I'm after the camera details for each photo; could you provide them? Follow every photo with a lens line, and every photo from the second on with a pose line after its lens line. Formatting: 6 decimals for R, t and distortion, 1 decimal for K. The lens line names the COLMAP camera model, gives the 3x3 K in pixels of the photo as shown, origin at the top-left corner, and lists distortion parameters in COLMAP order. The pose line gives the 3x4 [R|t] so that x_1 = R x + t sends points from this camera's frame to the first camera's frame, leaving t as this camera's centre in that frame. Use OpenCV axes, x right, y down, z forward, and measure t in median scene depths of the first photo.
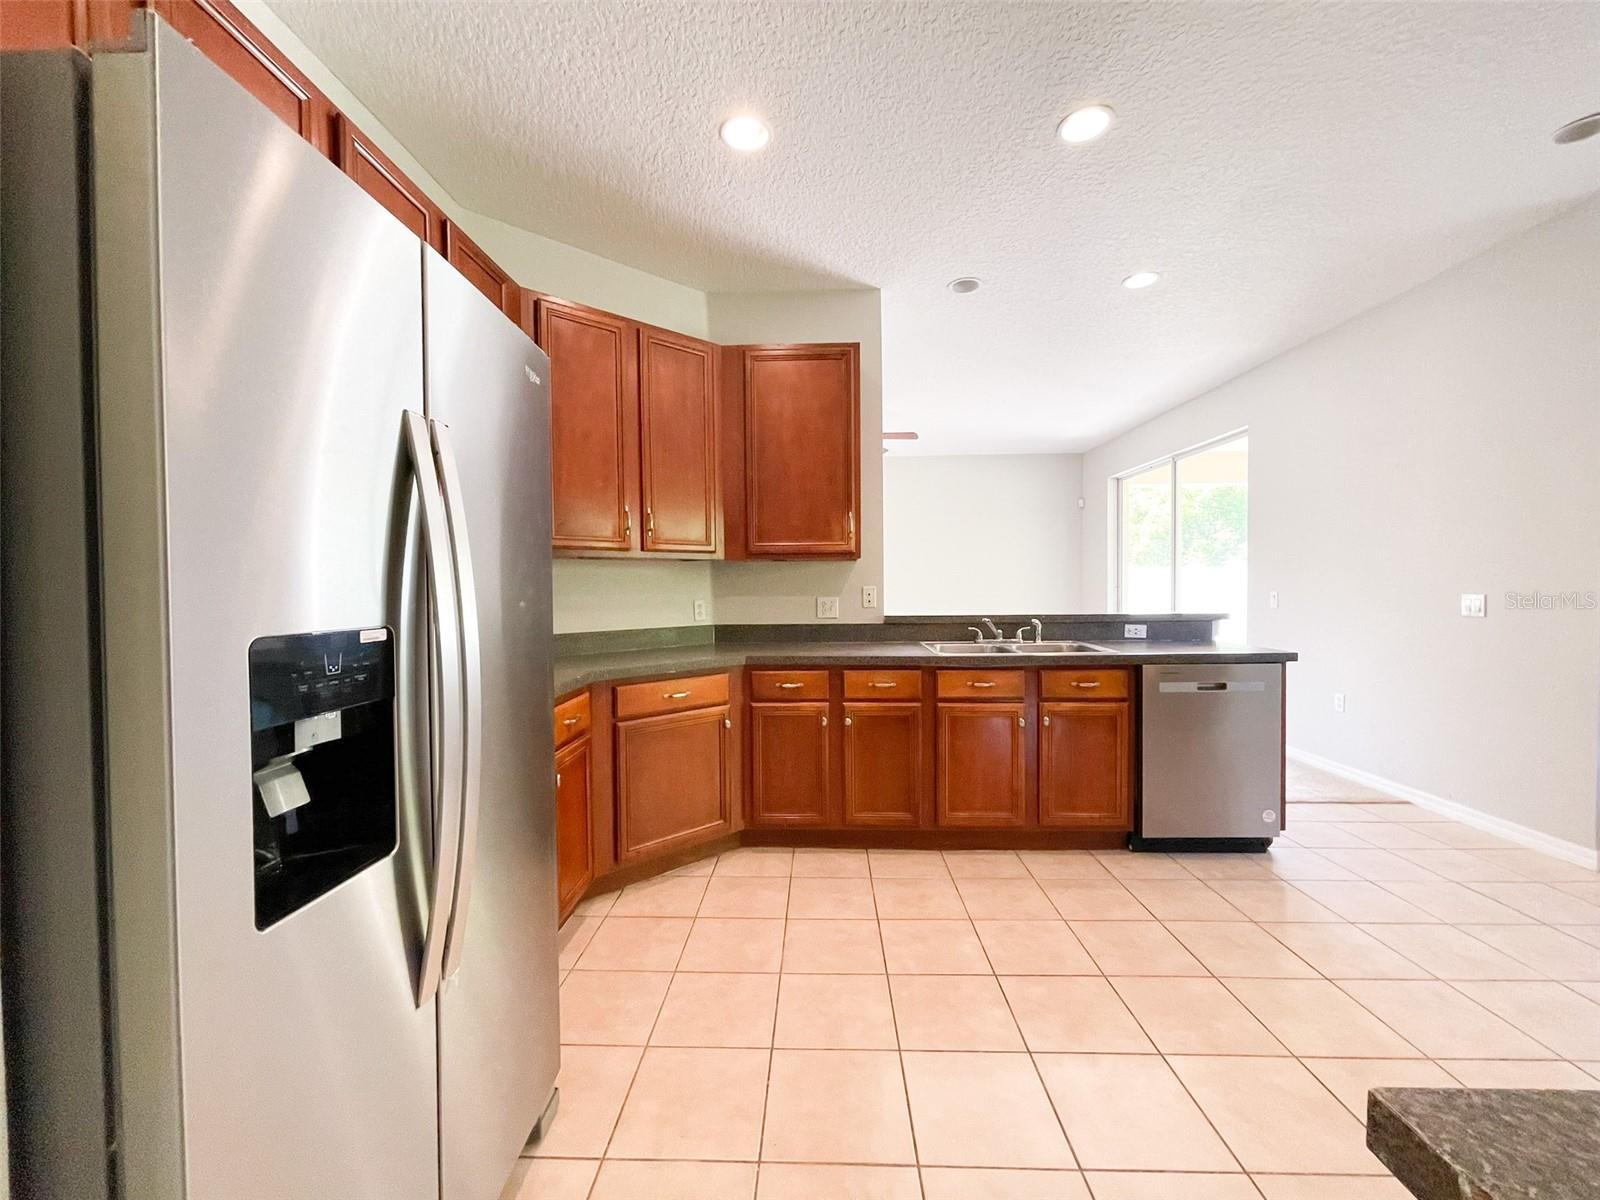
lens RADIAL K [[648.8, 0, 800.0], [0, 648.8, 600.0], [0, 0, 1]] dist [0.000853, 0.000166]
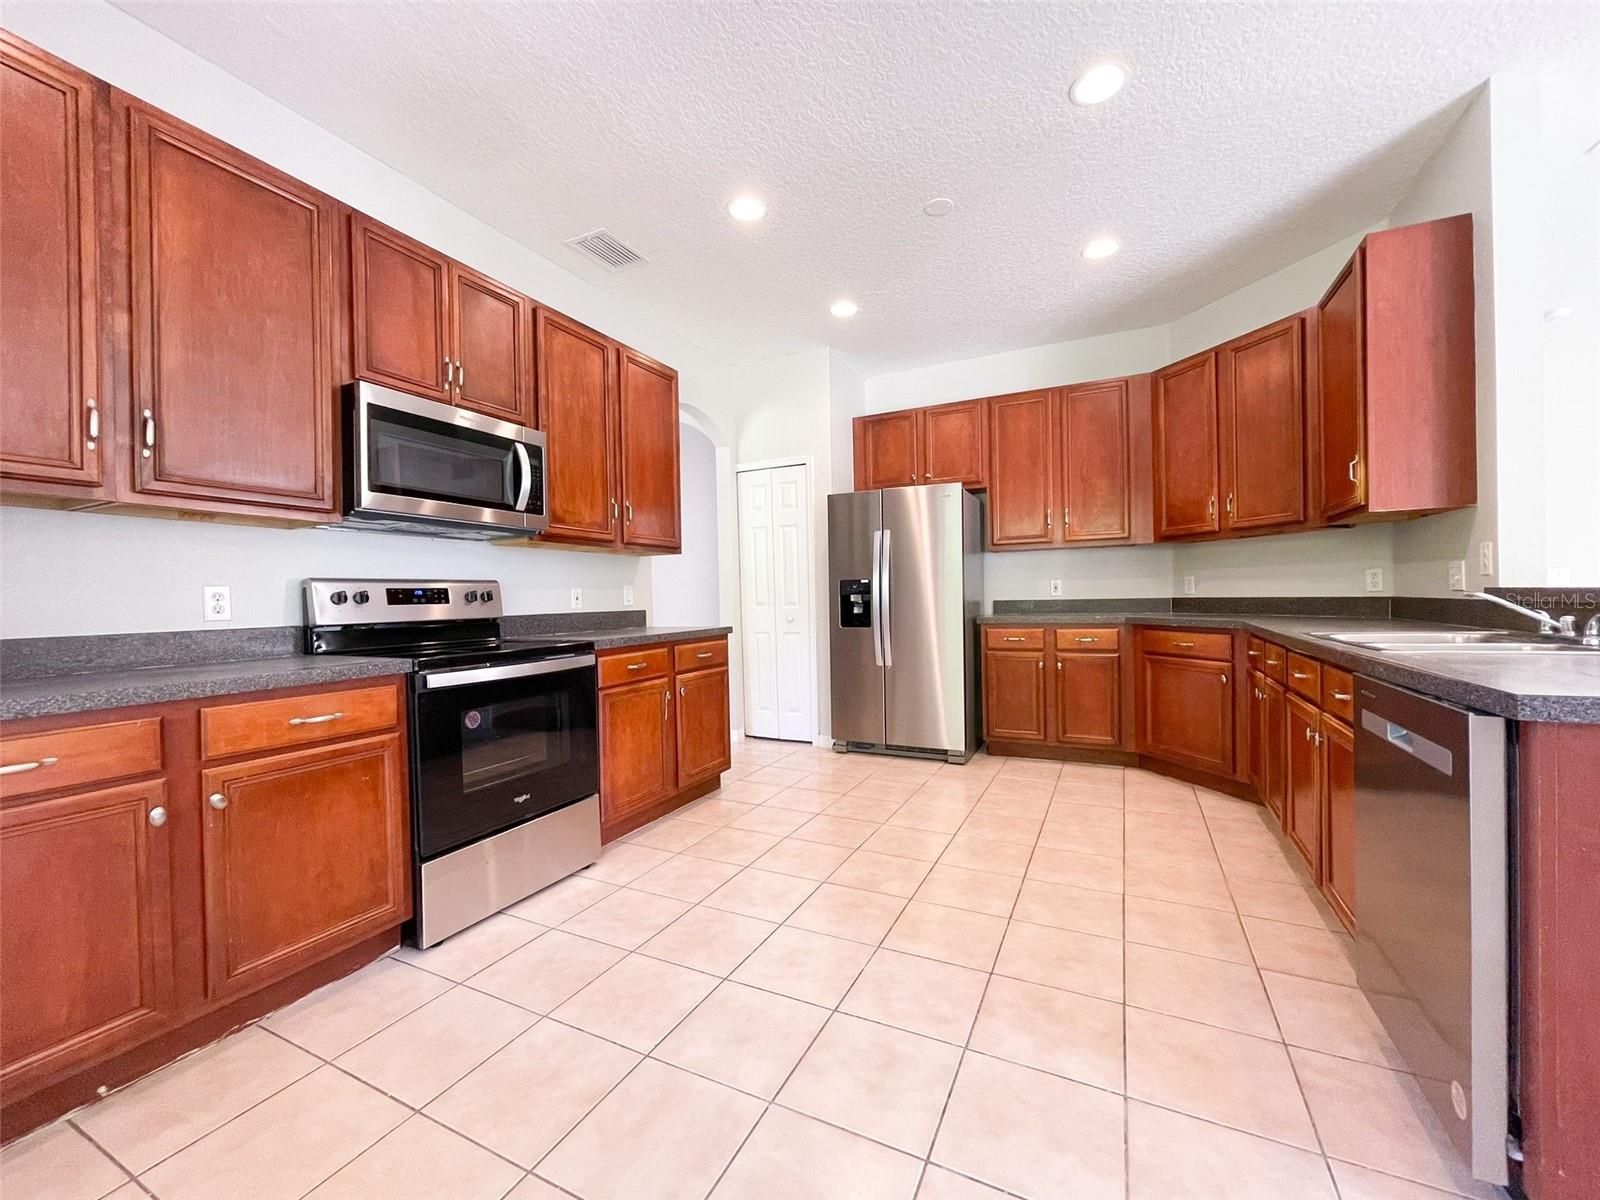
lens RADIAL K [[637.5, 0, 800.0], [0, 637.5, 600.0], [0, 0, 1]] dist [0.001662, -0.000090]
pose [[-0.417698, 0.022452, -0.908308, 1.198896], [0.004981, 0.999736, 0.022422, 0.023070], [0.908572, 0.004841, -0.417700, 0.780172]]
